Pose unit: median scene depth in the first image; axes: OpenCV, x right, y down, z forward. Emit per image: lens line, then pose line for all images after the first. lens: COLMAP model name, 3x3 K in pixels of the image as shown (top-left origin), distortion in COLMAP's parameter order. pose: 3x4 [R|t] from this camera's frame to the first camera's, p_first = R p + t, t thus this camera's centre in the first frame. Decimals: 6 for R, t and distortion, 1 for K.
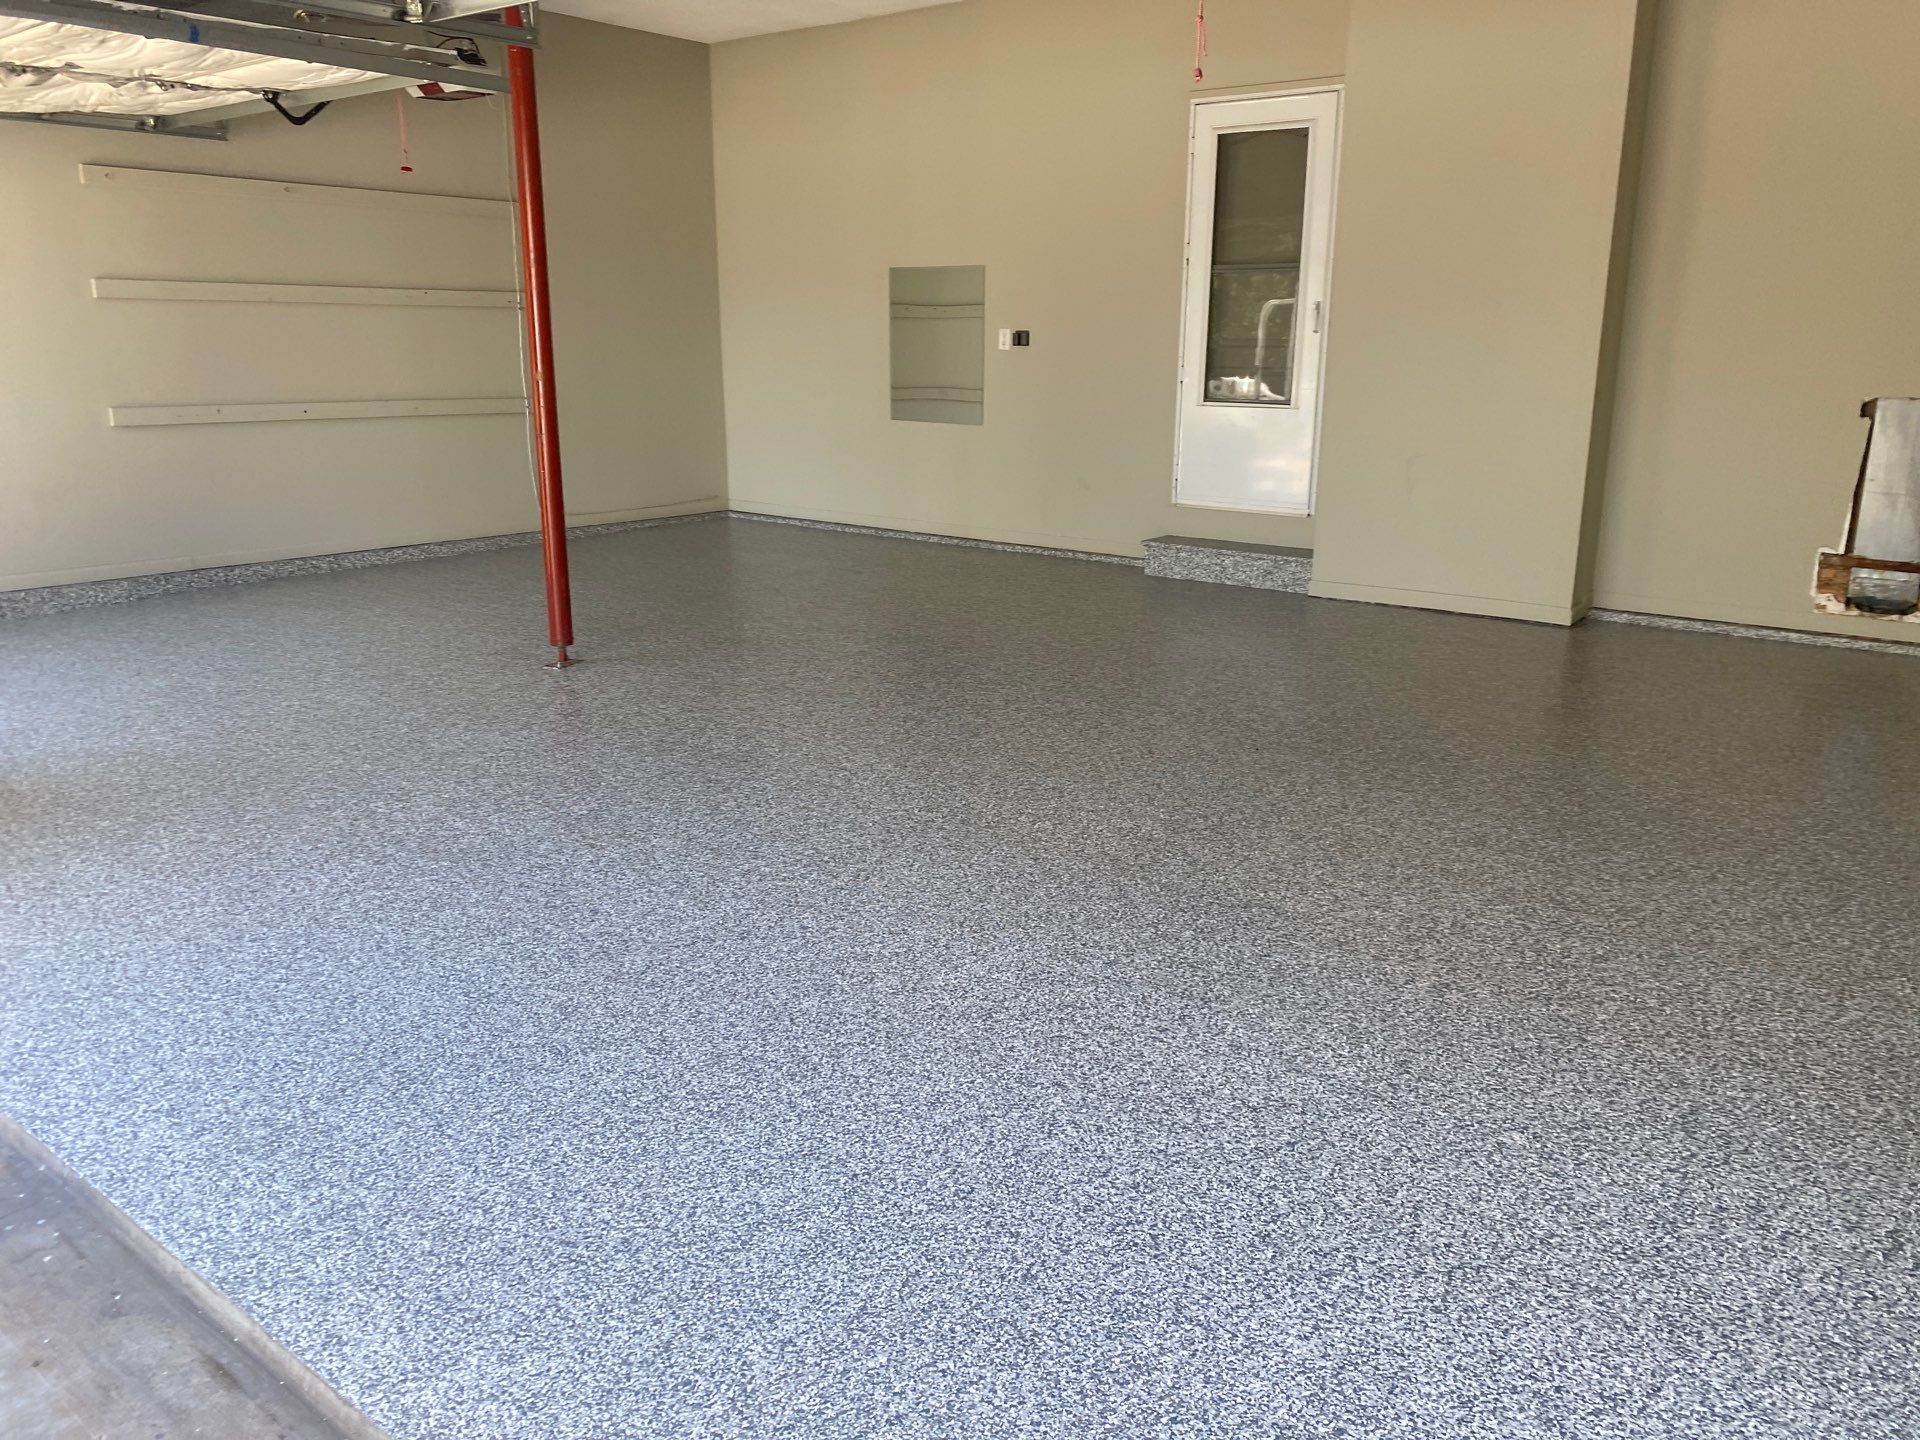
lens RADIAL K [[1463.8, 0, 1005.2], [0, 1463.8, 729.5], [0, 0, 1]] dist [0.043079, -0.048547]
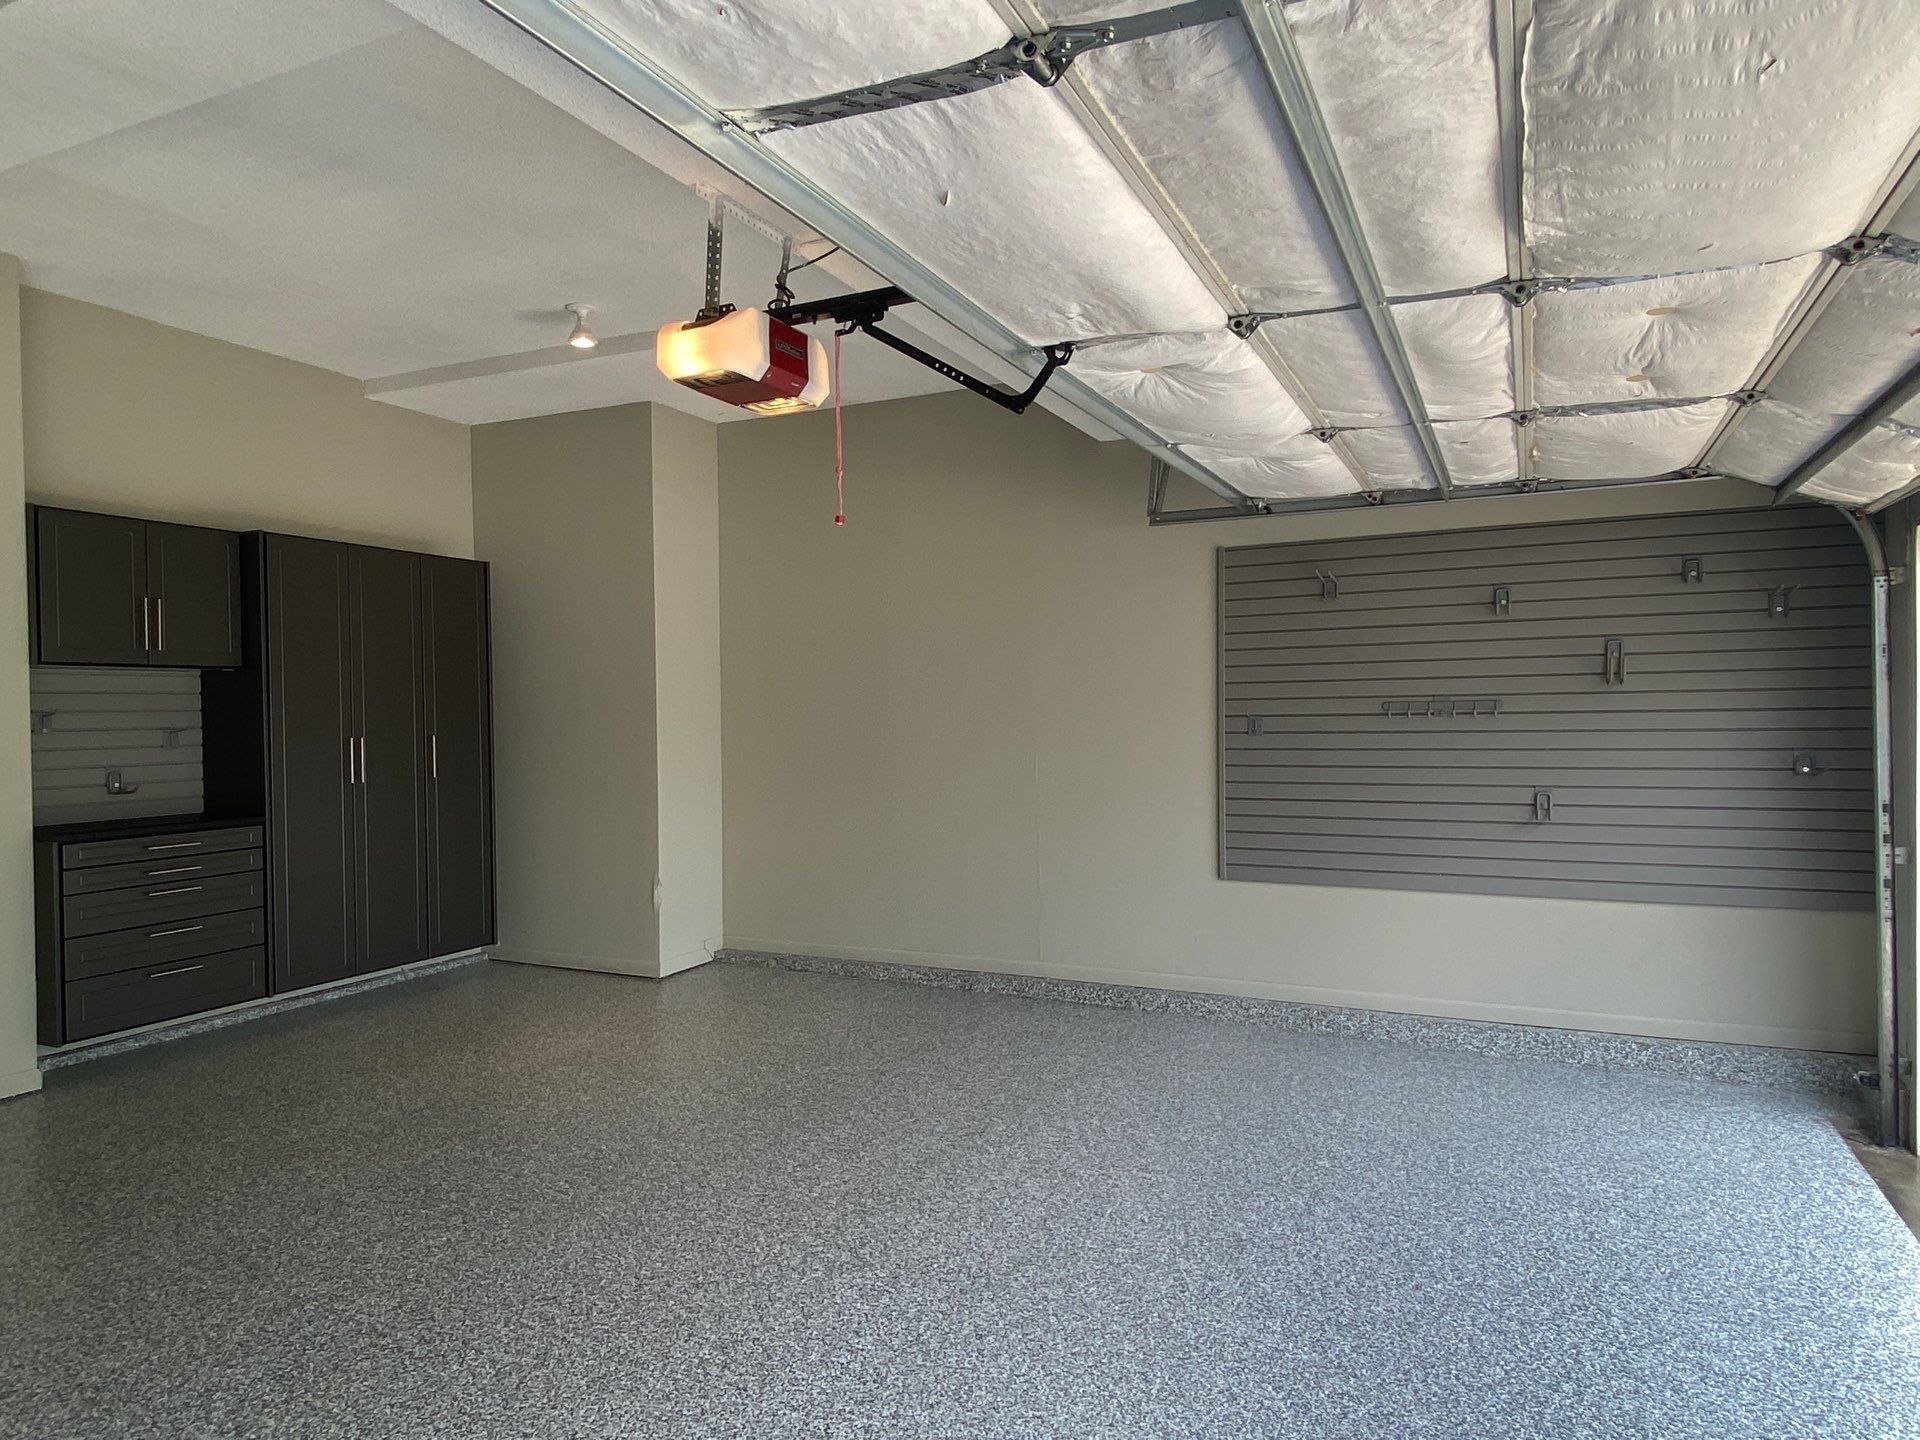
lens RADIAL K [[1202.8, 0, 936.9], [0, 1202.8, 712.3], [0, 0, 1]] dist [0.062445, -0.072802]
pose [[-0.214186, -0.005074, 0.976780, -0.498685], [0.263018, 0.962753, 0.062675, -0.235875], [-0.940716, 0.270335, -0.204874, 0.780846]]
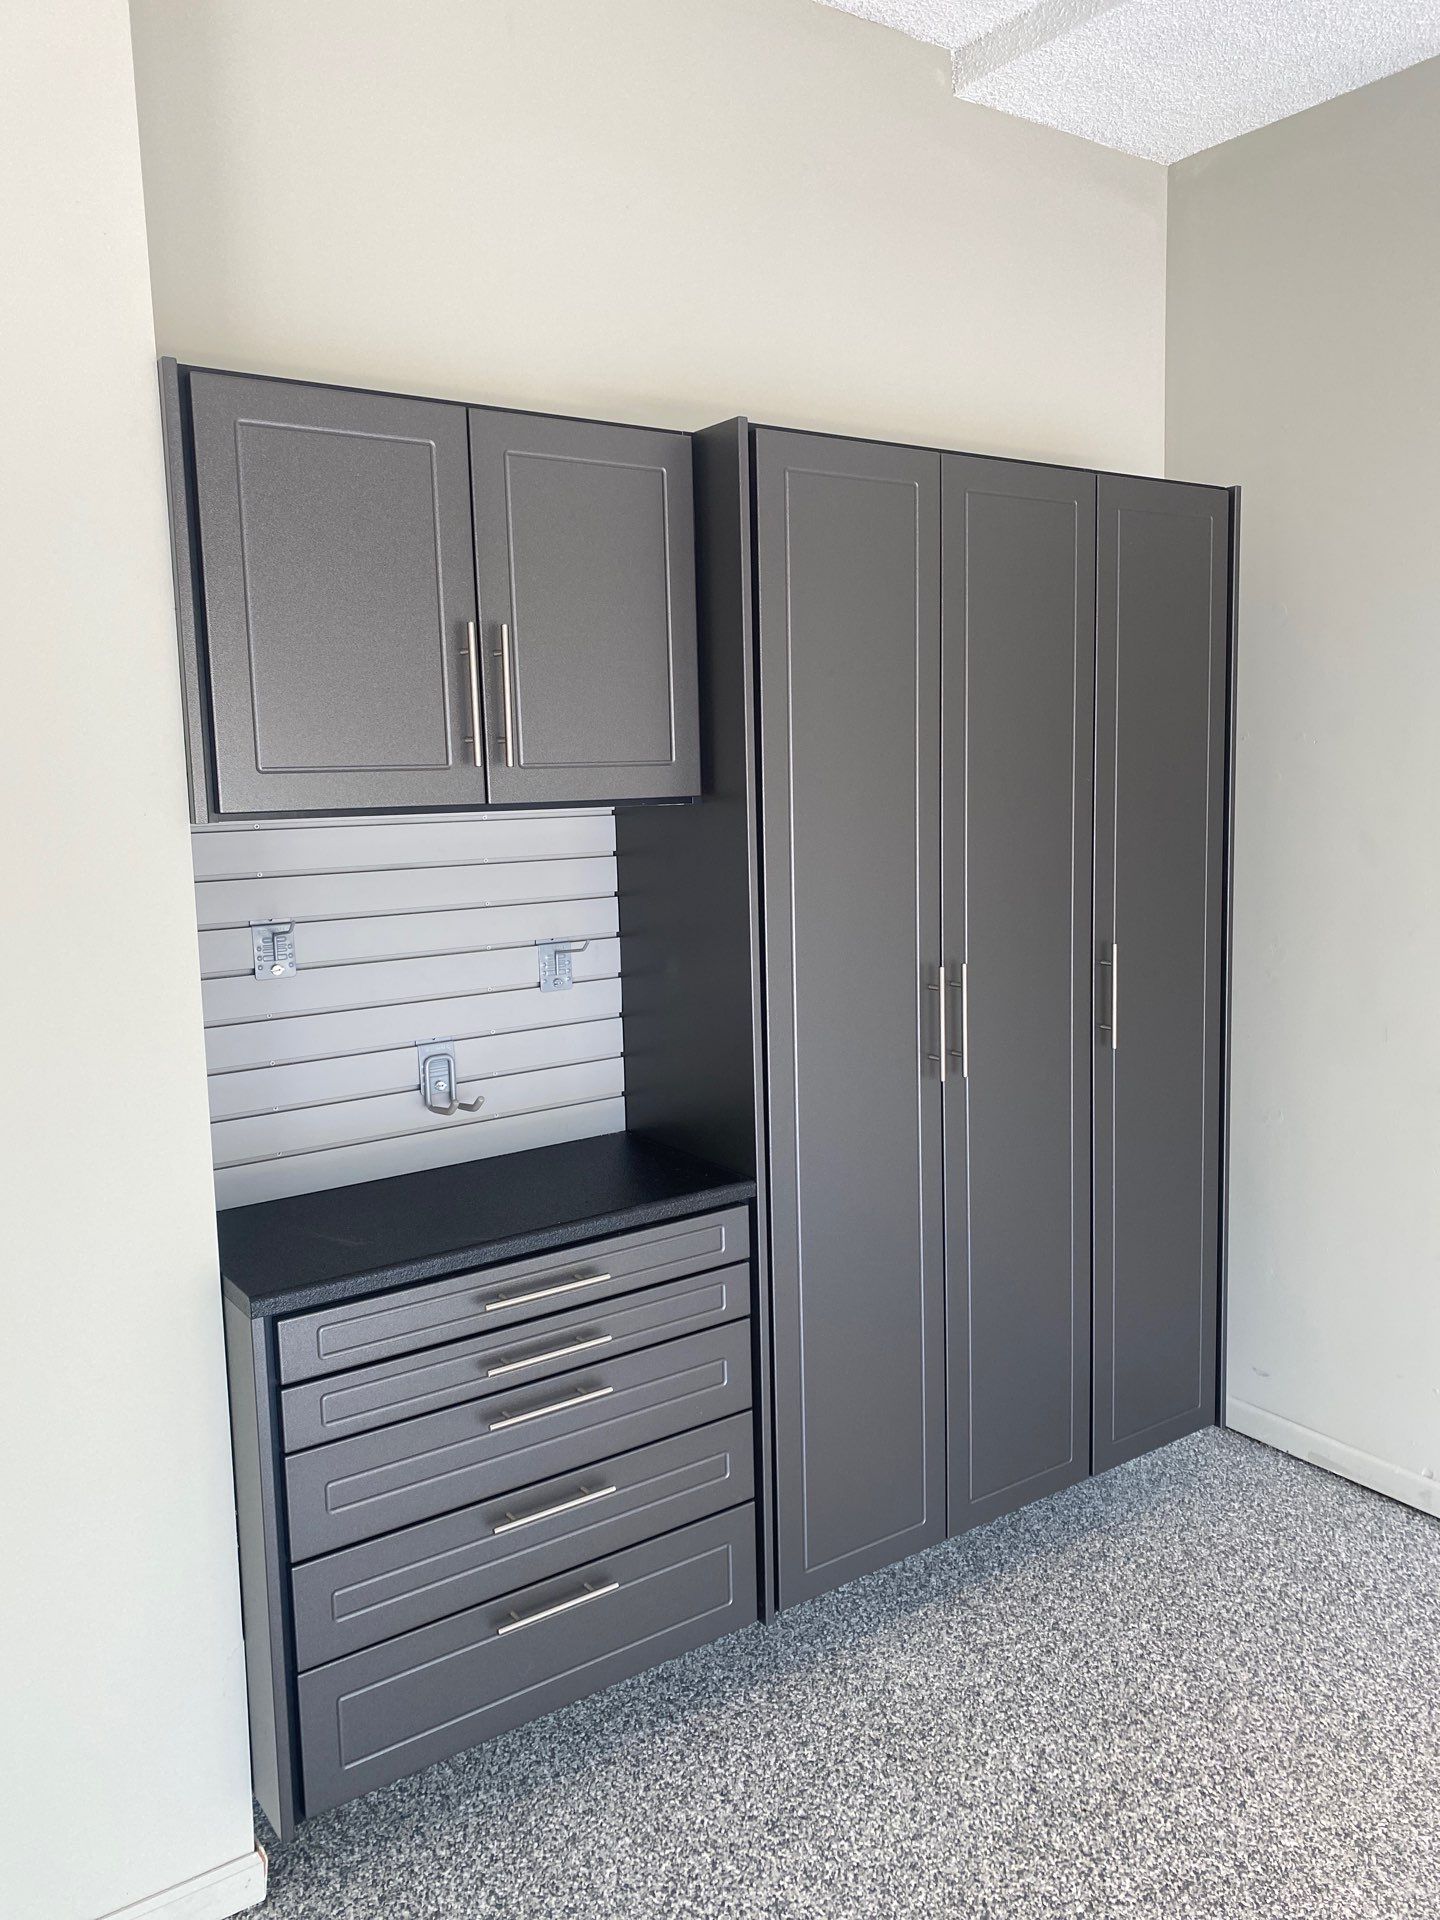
lens RADIAL K [[1458.0, 0, 706.6], [0, 1458.0, 943.5], [0, 0, 1]] dist [0.044635, -0.050263]
pose [[0.290453, -0.130086, 0.948006, 0.166552], [0.268672, 0.961950, 0.049683, -0.337947], [-0.918397, 0.240272, 0.314351, 0.969568]]
